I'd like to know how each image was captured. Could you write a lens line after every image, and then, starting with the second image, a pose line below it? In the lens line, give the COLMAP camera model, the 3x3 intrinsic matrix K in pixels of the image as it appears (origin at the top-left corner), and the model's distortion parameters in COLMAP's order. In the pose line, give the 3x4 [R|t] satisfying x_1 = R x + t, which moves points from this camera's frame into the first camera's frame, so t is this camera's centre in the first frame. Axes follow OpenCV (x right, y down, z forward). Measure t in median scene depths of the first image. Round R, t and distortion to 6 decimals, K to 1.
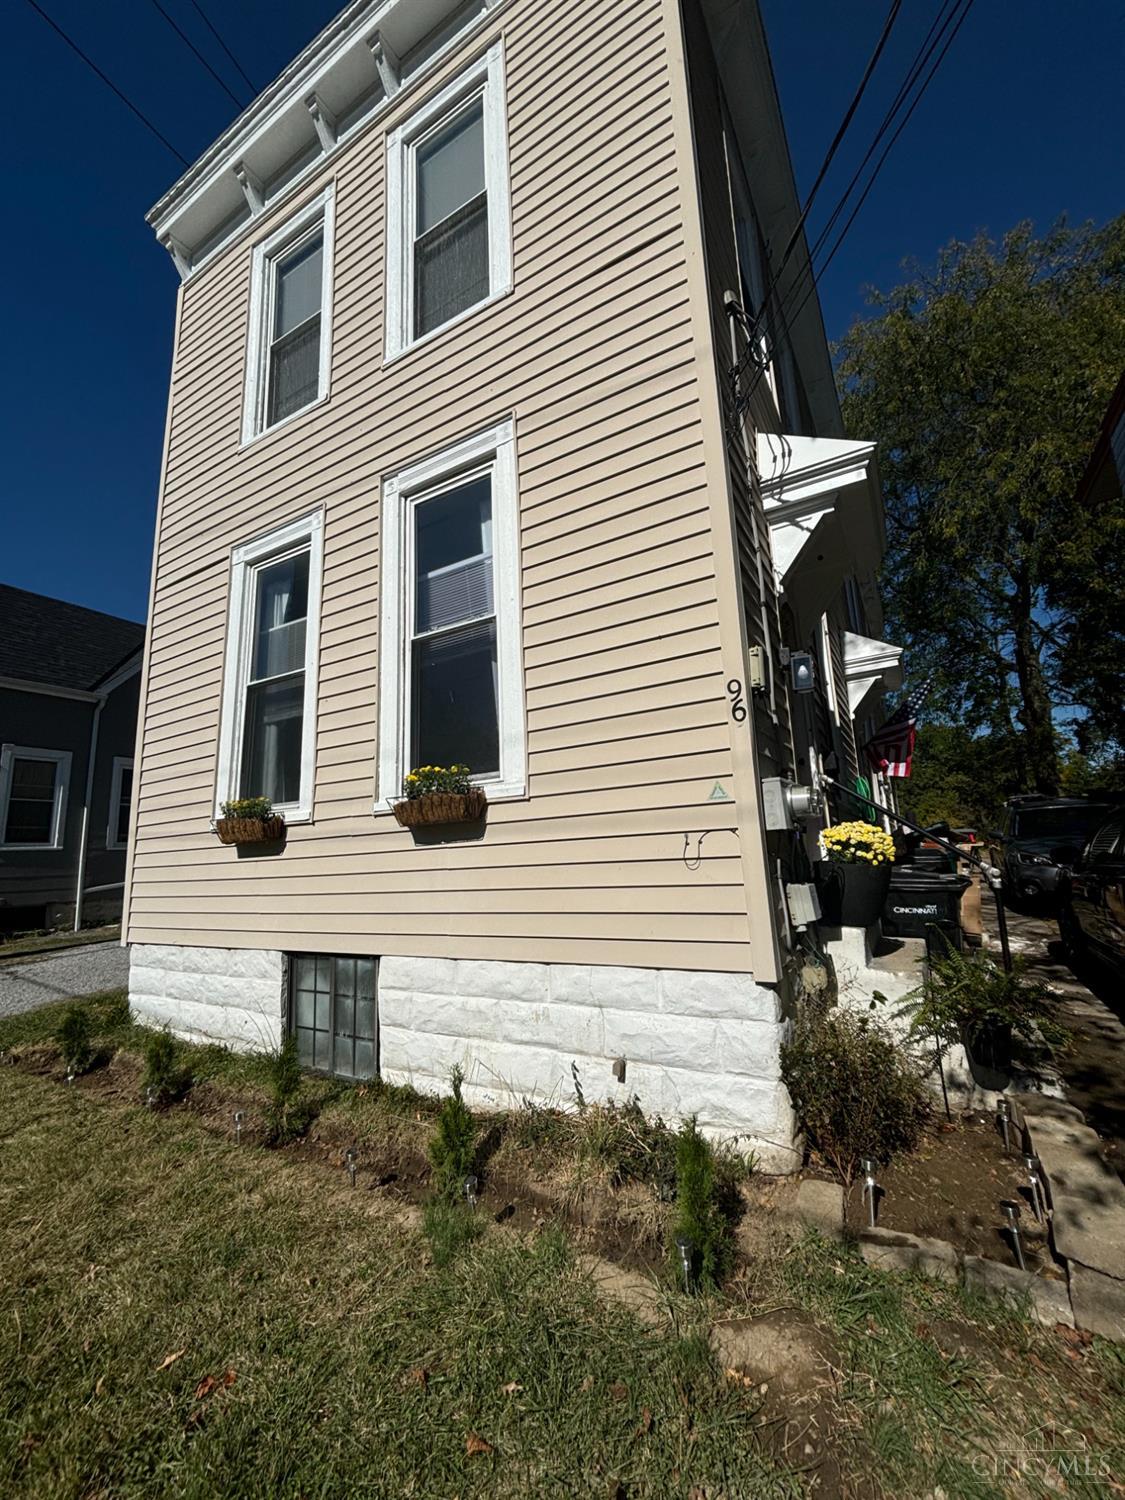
lens RADIAL K [[596.6, 0, 563.0], [0, 596.6, 750.8], [0, 0, 1]] dist [-0.006419, 0.000421]
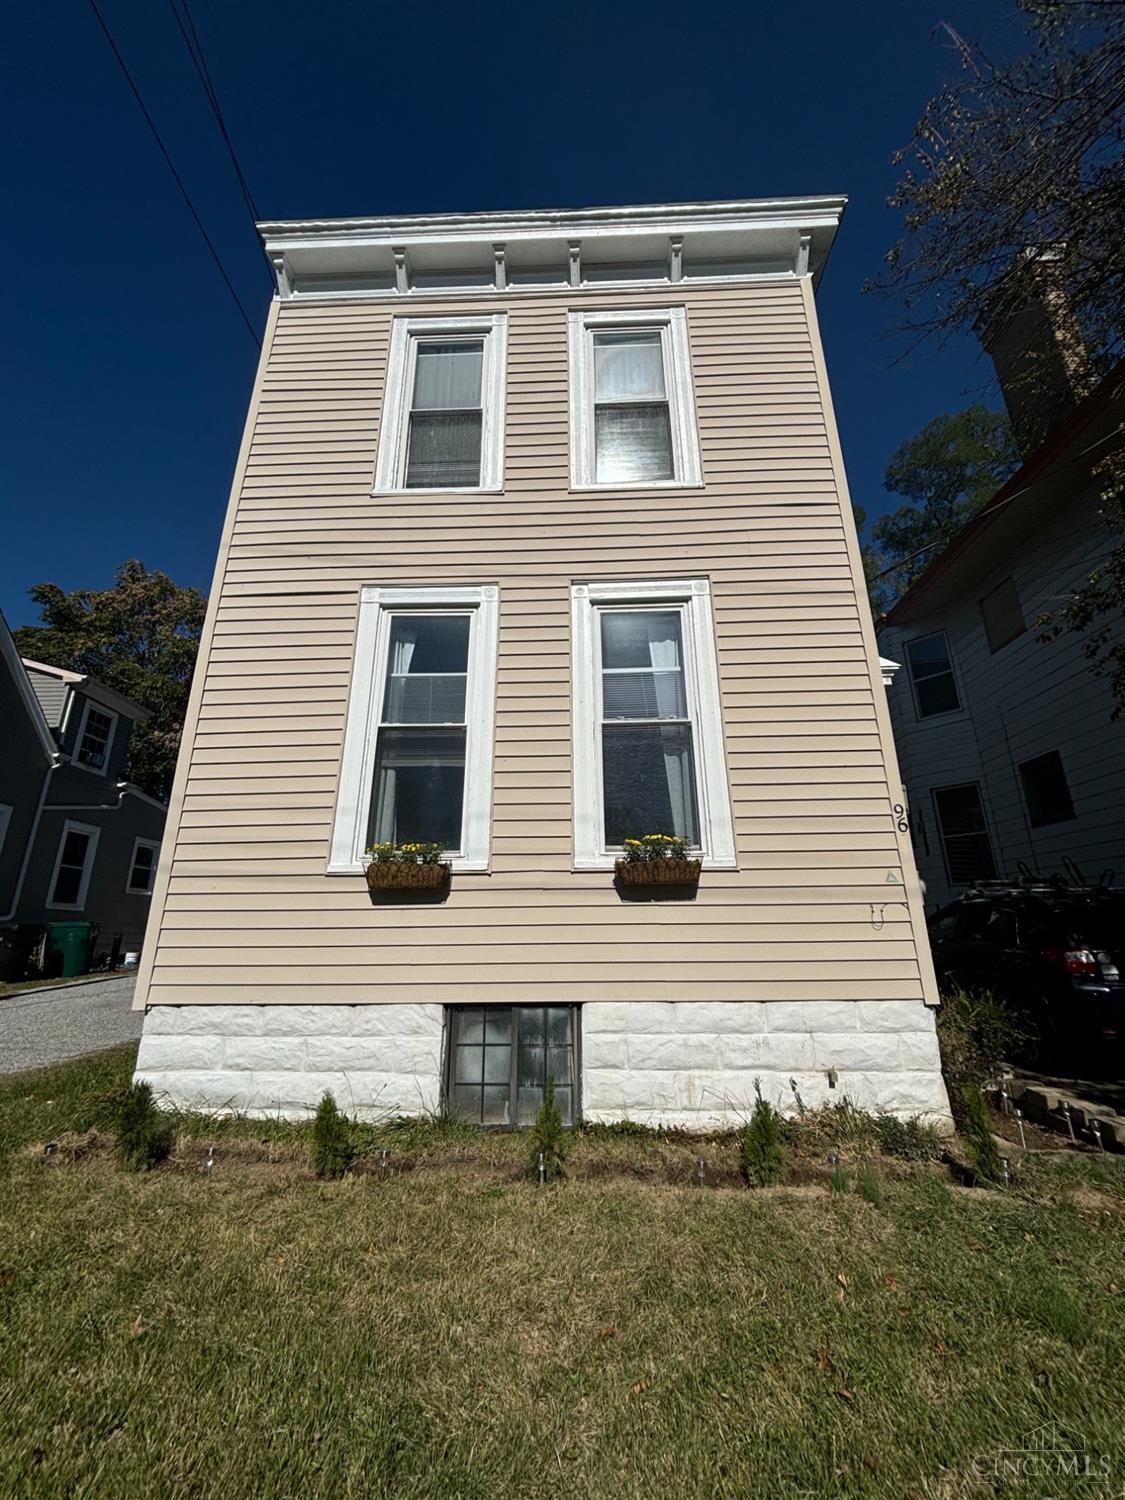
lens RADIAL K [[596.6, 0, 572.9], [0, 596.6, 744.4], [0, 0, 1]] dist [-0.006419, 0.000421]
pose [[0.887541, 0.176016, 0.425780, -0.930504], [-0.114189, 0.979351, -0.166832, 0.066007], [-0.446353, 0.099451, 0.889313, -0.018284]]
